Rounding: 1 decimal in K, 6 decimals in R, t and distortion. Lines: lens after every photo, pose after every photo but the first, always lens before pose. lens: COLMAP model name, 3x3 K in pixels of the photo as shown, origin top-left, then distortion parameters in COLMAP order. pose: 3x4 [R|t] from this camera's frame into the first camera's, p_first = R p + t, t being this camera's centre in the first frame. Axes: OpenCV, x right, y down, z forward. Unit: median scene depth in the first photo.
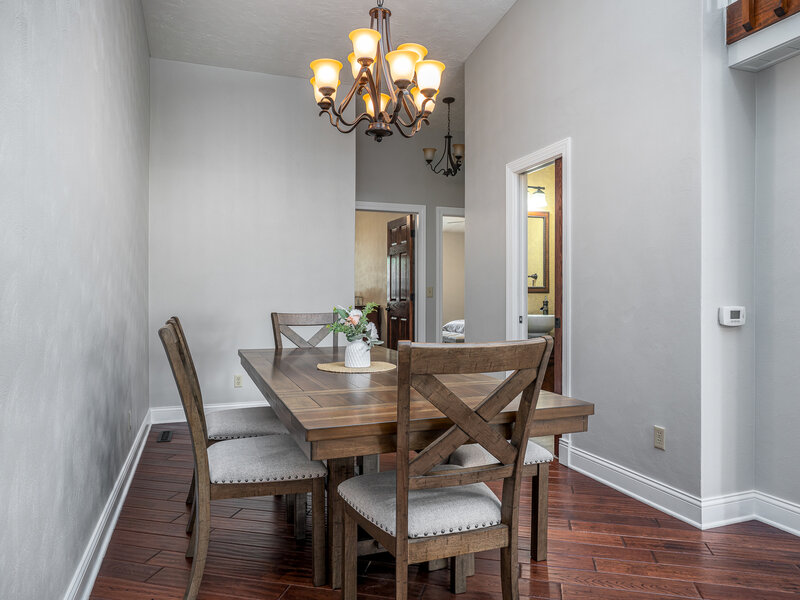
lens RADIAL K [[528.1, 0, 400.0], [0, 528.1, 300.0], [0, 0, 1]] dist [0.027196, 0.000549]
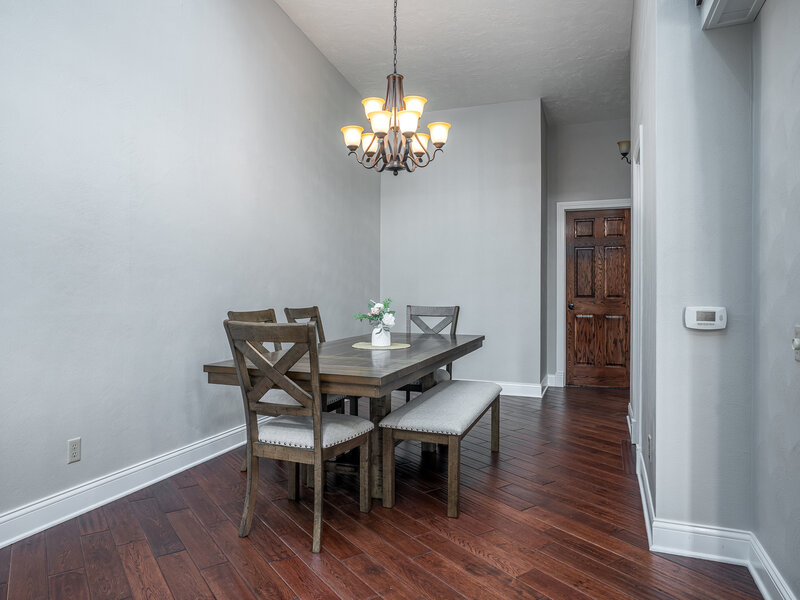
lens RADIAL K [[498.6, 0, 400.0], [0, 498.6, 300.0], [0, 0, 1]] dist [0.003064, -0.000573]
pose [[0.749397, 0.011837, -0.662015, 0.787827], [-0.006603, 0.999924, 0.010404, -0.003345], [0.662088, -0.003426, 0.749418, 0.079971]]
